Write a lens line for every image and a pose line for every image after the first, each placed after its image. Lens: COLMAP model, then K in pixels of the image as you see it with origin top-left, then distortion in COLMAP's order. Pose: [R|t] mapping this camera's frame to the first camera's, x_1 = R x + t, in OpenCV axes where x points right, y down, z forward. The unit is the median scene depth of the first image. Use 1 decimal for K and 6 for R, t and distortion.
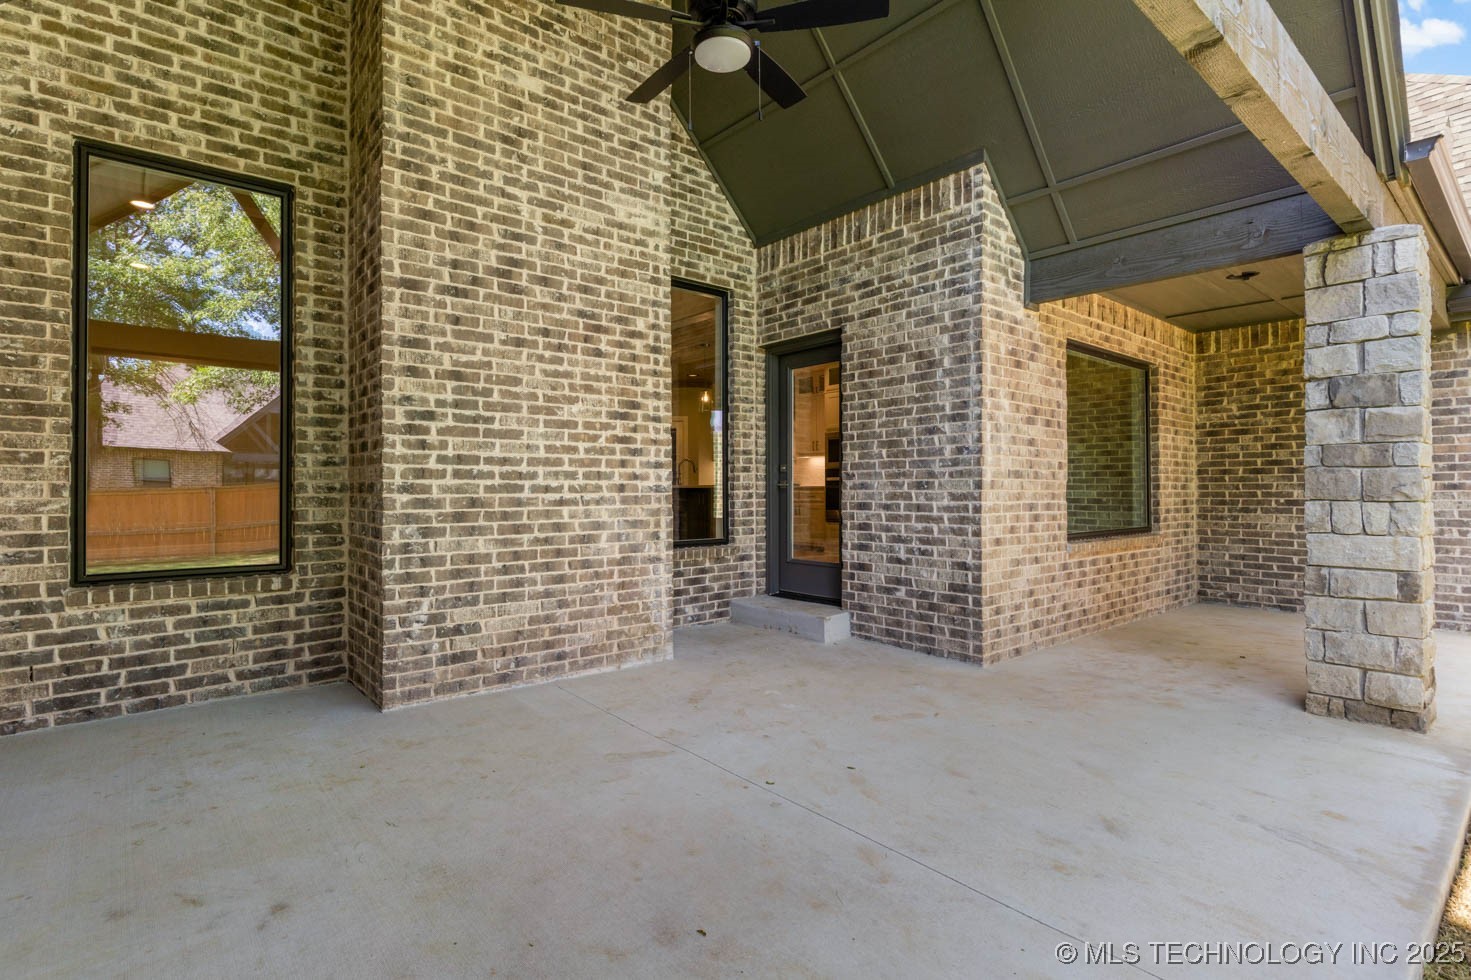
lens RADIAL K [[703.6, 0, 703.8], [0, 703.6, 480.6], [0, 0, 1]] dist [-0.000115, -0.000093]
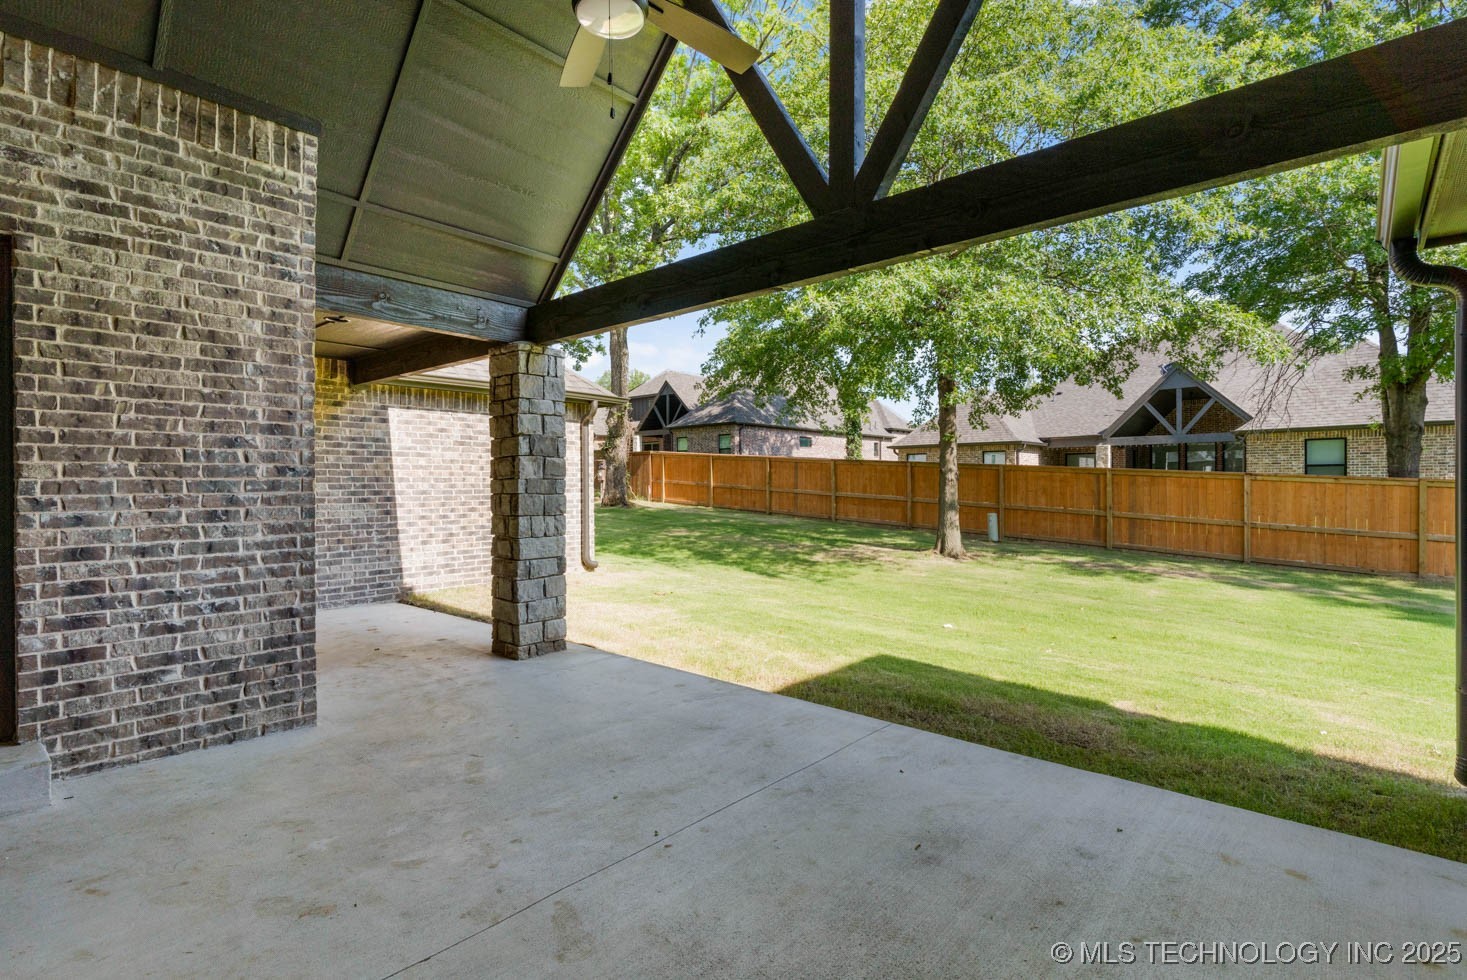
lens RADIAL K [[701.7, 0, 732.6], [0, 701.7, 486.3], [0, 0, 1]] dist [-0.000115, -0.000093]
pose [[-0.160016, -0.001165, 0.987114, -0.500872], [-0.007364, 0.999973, -0.000014, -0.028514], [-0.987087, -0.007271, -0.160020, 0.601805]]
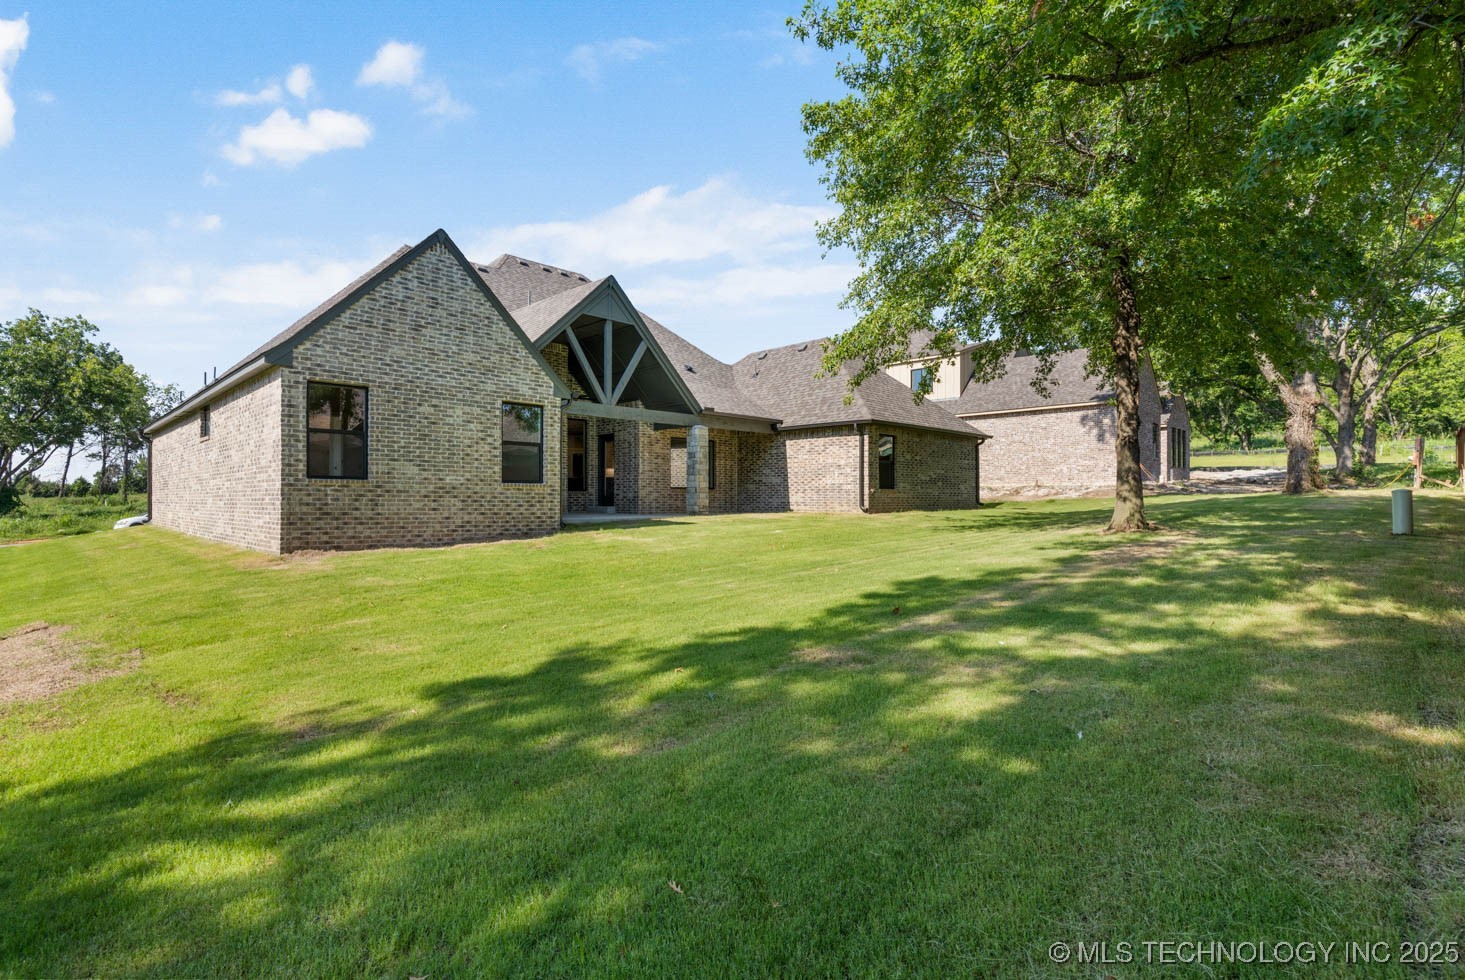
lens RADIAL K [[700.8, 0, 736.9], [0, 700.8, 489.8], [0, 0, 1]] dist [-0.000115, -0.000093]
pose [[0.994646, 0.002376, 0.103312, 0.527252], [-0.002022, 0.999992, -0.003530, 0.118004], [-0.103320, 0.003302, 0.994643, -3.233254]]
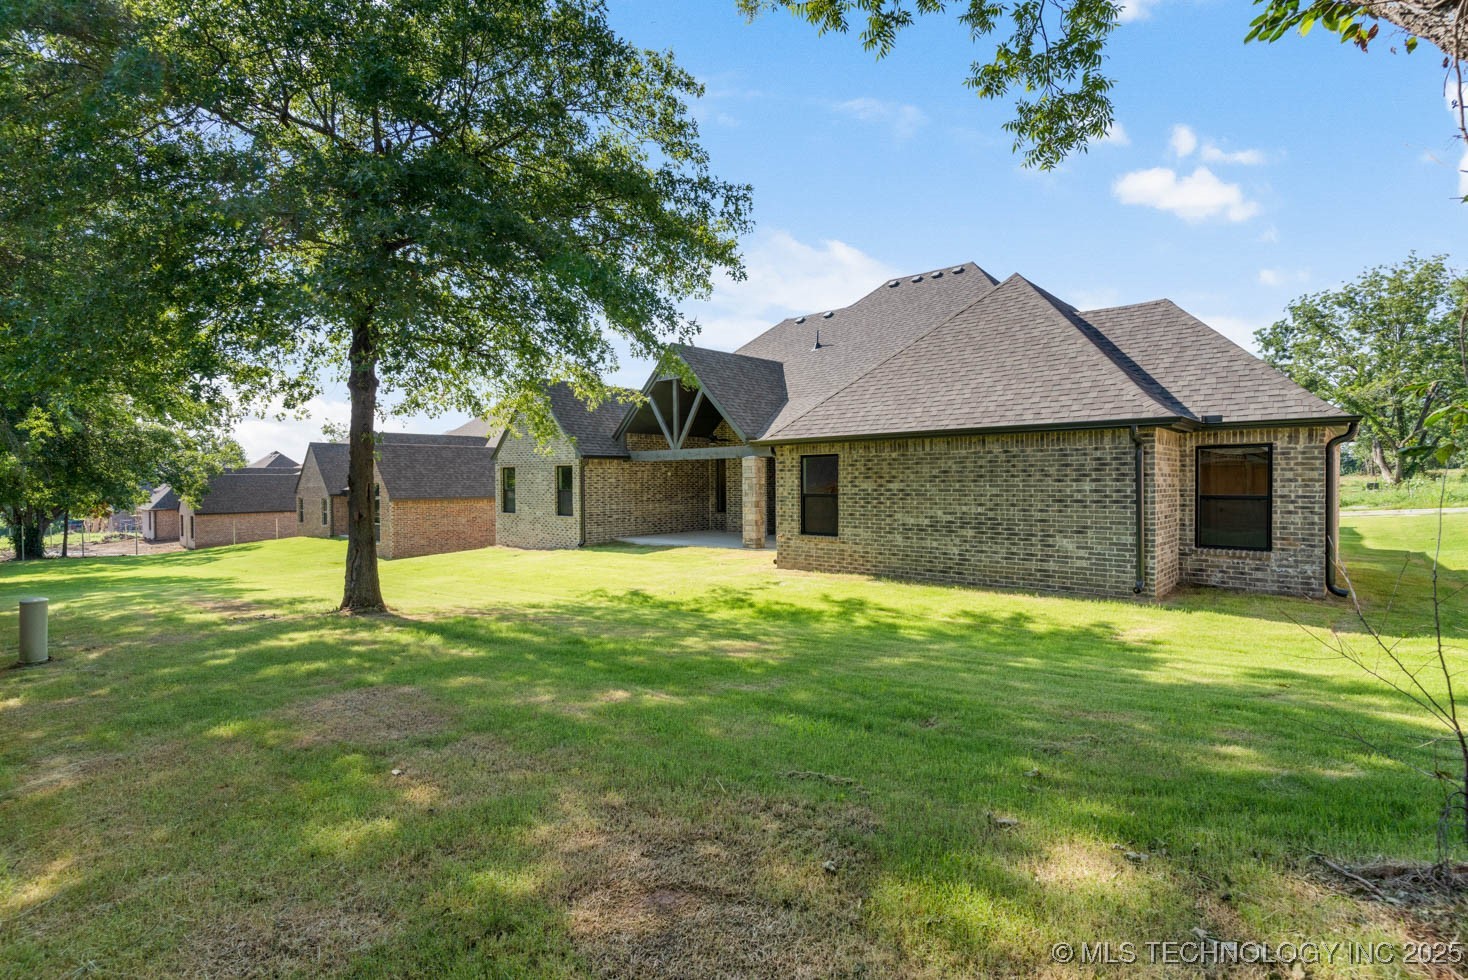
lens RADIAL K [[702.2, 0, 735.6], [0, 702.2, 485.1], [0, 0, 1]] dist [-0.000115, -0.000093]
pose [[0.149161, 0.005054, -0.988800, 4.566307], [0.014665, 0.999866, 0.007323, -0.131357], [0.988704, -0.015593, 0.149067, 0.071954]]
